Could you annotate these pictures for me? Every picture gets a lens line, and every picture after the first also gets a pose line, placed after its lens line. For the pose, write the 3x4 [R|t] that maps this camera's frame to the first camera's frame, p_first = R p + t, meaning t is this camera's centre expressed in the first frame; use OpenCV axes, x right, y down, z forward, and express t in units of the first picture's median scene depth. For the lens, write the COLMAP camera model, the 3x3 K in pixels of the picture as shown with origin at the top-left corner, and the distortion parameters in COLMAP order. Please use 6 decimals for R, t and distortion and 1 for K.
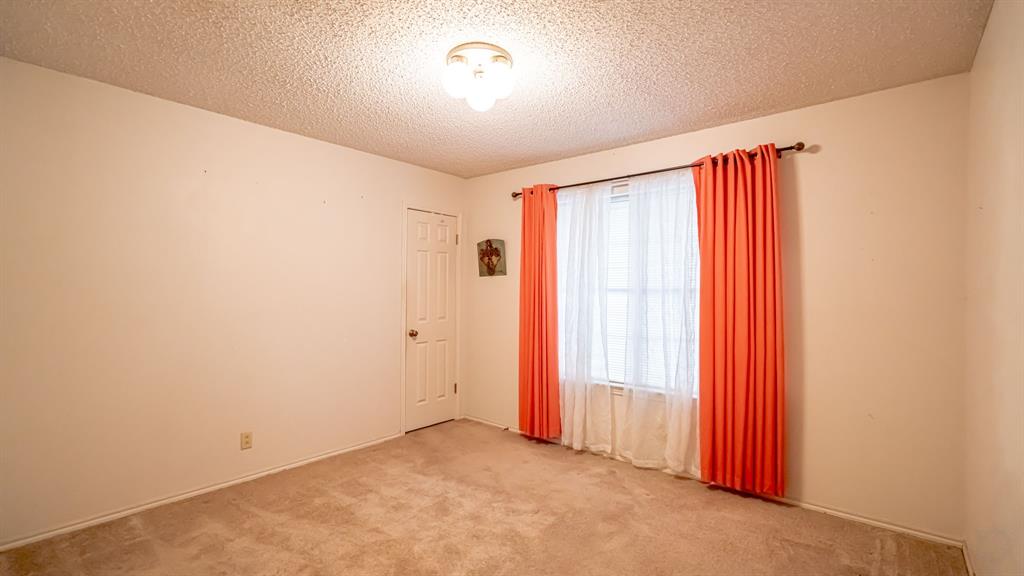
lens RADIAL K [[465.3, 0, 505.4], [0, 465.3, 288.1], [0, 0, 1]] dist [-0.002682, 0.001404]
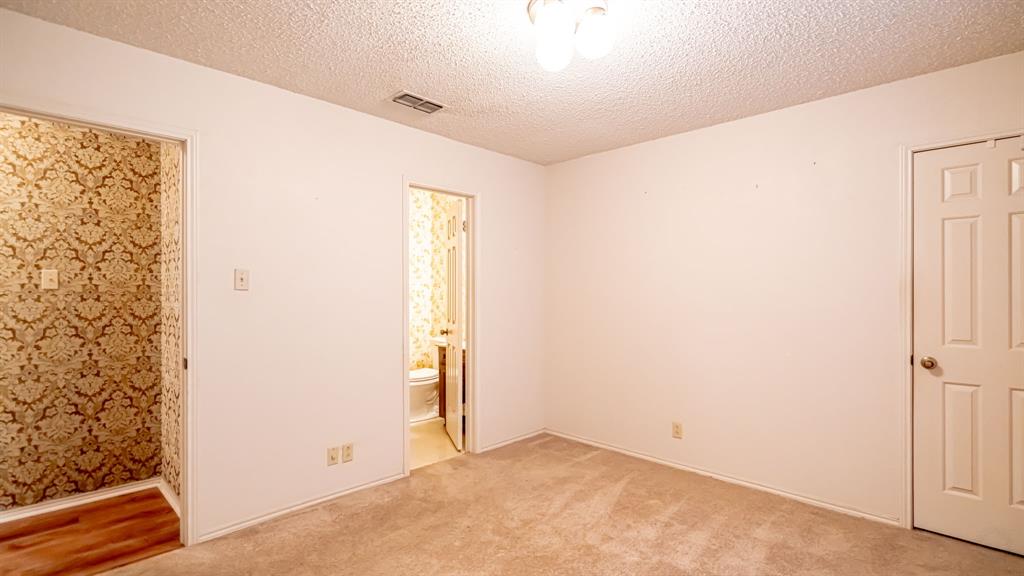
lens RADIAL K [[465.3, 0, 504.5], [0, 465.3, 290.7], [0, 0, 1]] dist [-0.002682, 0.001404]
pose [[-0.067911, -0.013628, -0.997598, 0.582833], [0.002151, 0.999902, -0.013806, 0.018229], [0.997689, -0.003083, -0.067875, 0.710016]]
